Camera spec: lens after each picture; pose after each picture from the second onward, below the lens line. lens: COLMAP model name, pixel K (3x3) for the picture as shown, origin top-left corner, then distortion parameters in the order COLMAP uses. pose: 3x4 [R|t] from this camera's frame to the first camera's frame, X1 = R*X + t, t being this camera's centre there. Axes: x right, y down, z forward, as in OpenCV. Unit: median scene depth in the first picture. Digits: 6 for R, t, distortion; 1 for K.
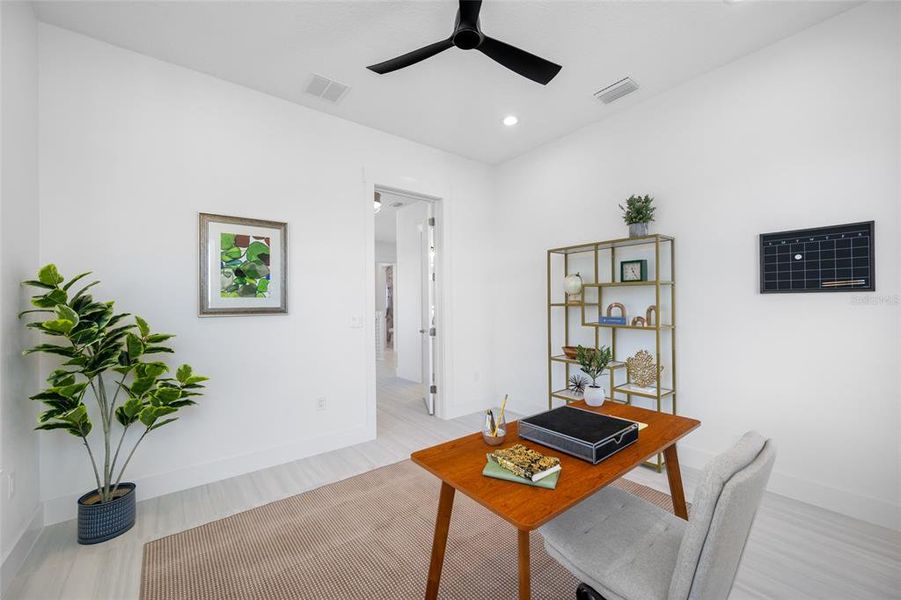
lens RADIAL K [[354.3, 0, 449.3], [0, 354.3, 300.1], [0, 0, 1]] dist [0.001645, -0.000550]
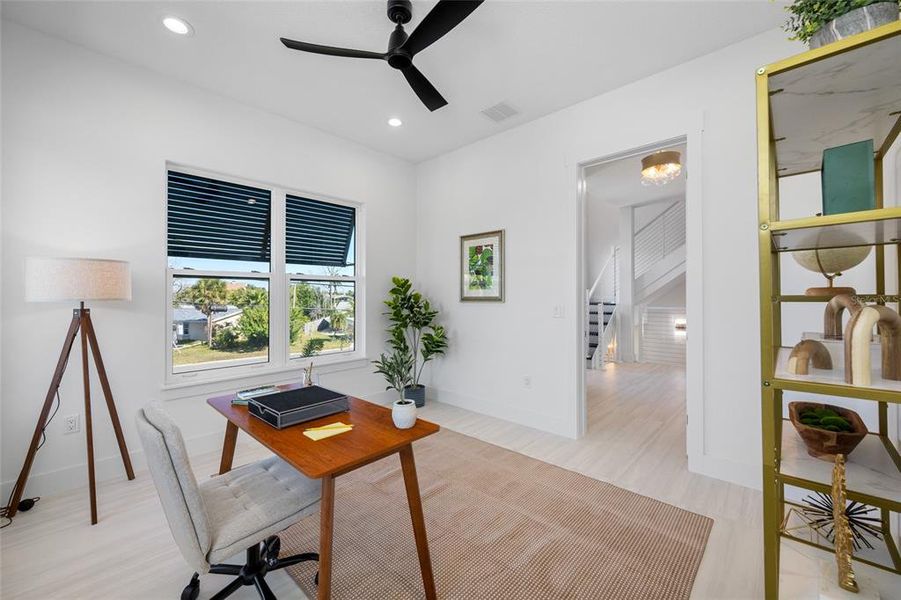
lens RADIAL K [[354.3, 0, 452.0], [0, 354.3, 292.7], [0, 0, 1]] dist [0.001645, -0.000550]
pose [[0.163864, 0.003130, -0.986478, 0.805199], [0.011812, 0.999917, 0.005135, -0.003050], [0.986412, -0.012494, 0.163813, 0.655743]]
